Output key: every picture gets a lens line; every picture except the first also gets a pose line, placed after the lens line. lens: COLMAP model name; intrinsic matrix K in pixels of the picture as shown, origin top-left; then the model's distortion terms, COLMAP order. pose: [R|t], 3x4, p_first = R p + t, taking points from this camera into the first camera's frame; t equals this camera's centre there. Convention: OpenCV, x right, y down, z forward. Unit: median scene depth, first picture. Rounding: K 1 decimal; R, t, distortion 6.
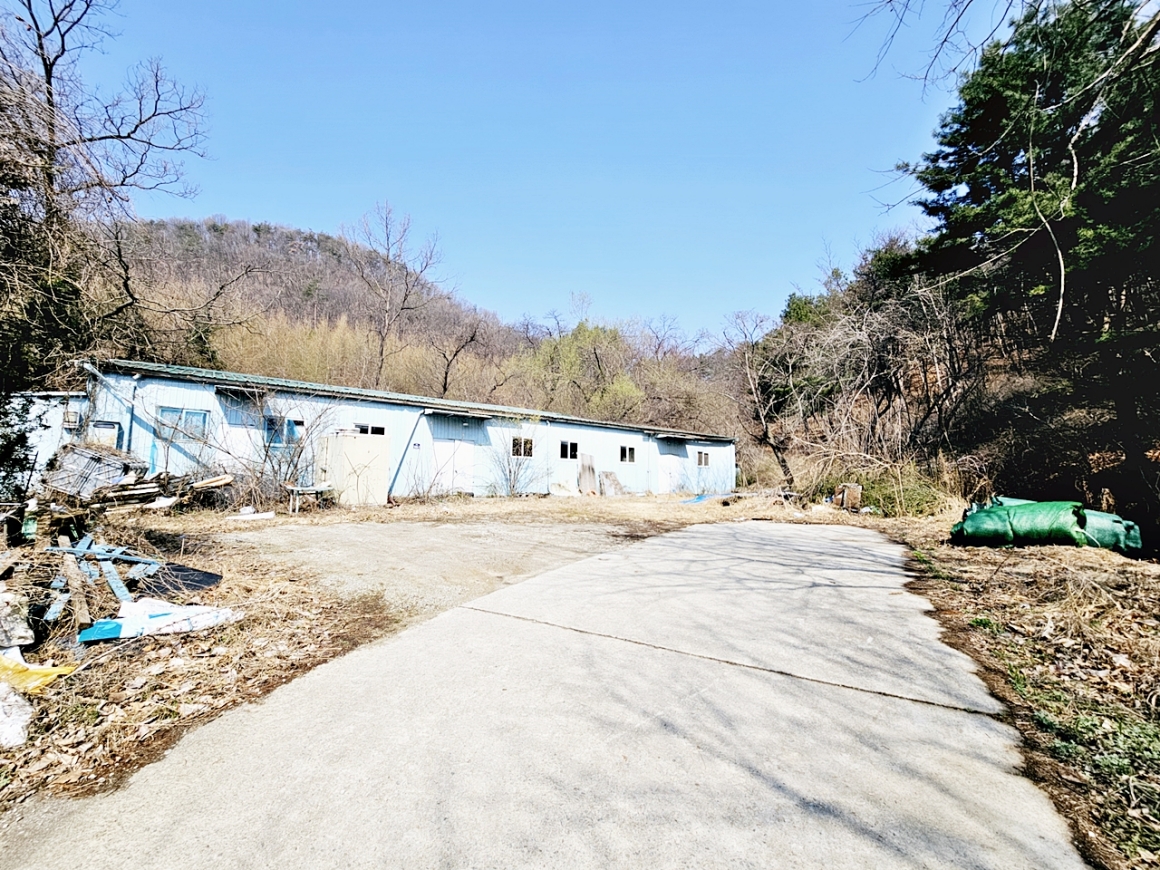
lens RADIAL K [[474.6, 0, 580.0], [0, 474.6, 435.0], [0, 0, 1]] dist [0.000573, -0.001126]
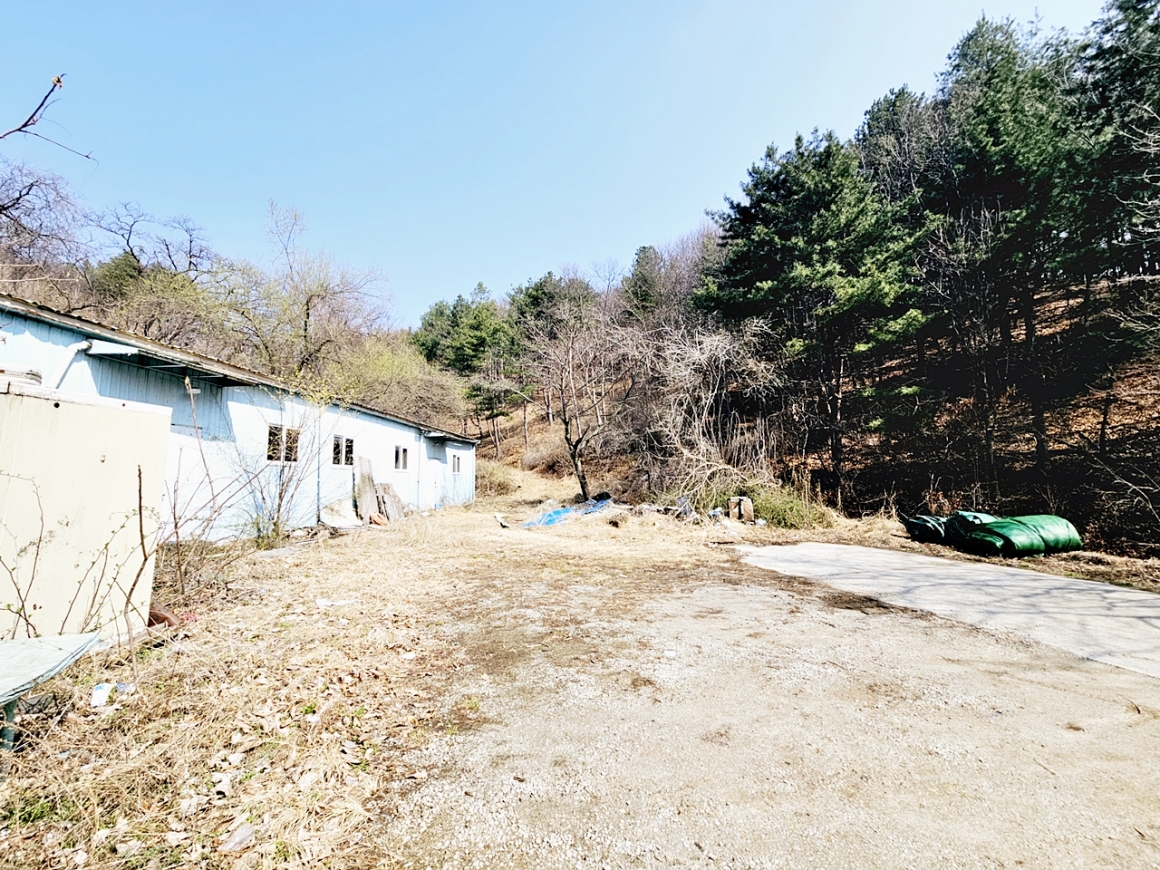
lens RADIAL K [[475.1, 0, 580.0], [0, 475.1, 435.0], [0, 0, 1]] dist [-0.000856, -0.000203]
pose [[0.677357, 0.054537, 0.733630, -0.376237], [-0.057376, 0.998127, -0.021224, 0.008908], [-0.733414, -0.027717, 0.679217, 0.486358]]
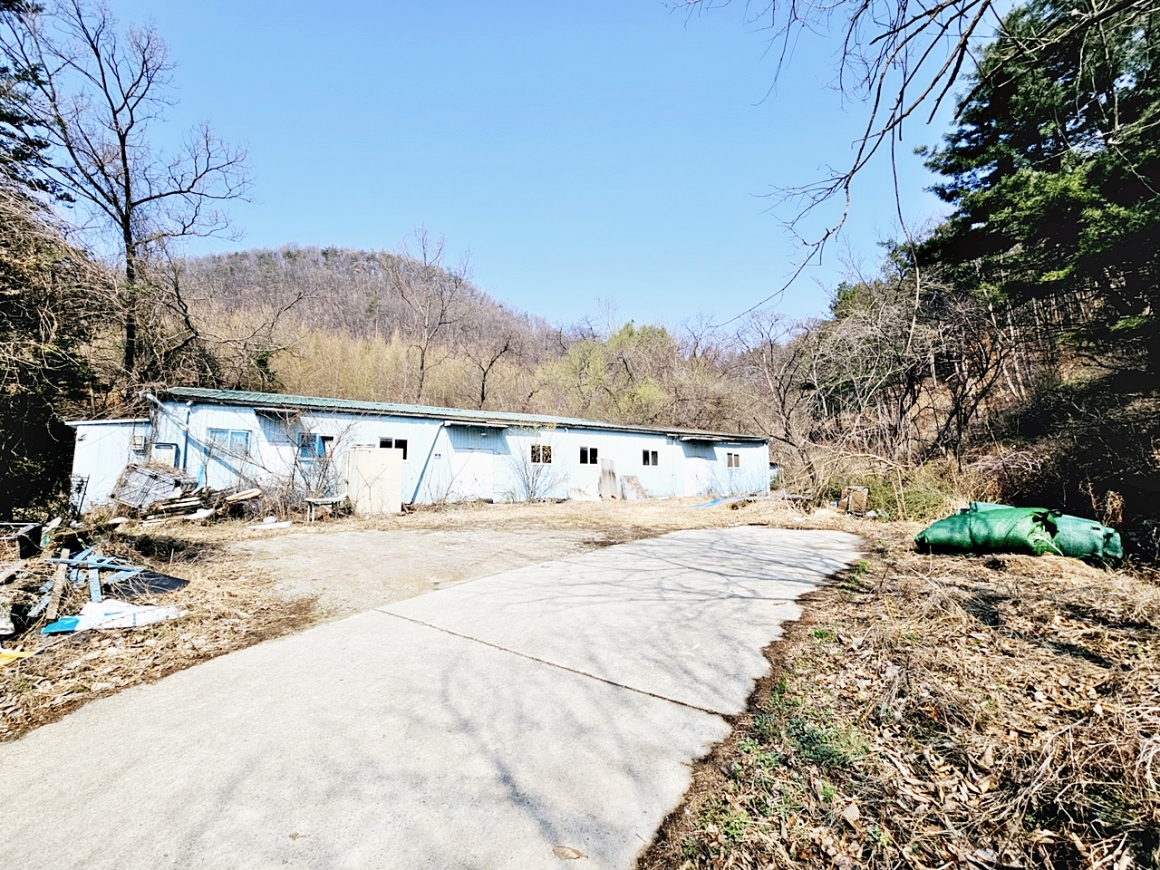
lens RADIAL K [[475.1, 0, 580.0], [0, 475.1, 435.0], [0, 0, 1]] dist [-0.000856, -0.000203]
pose [[0.992655, -0.027864, -0.117729, 0.110601], [0.027593, 0.999612, -0.003935, -0.012423], [0.117793, 0.000657, 0.993038, -0.024327]]
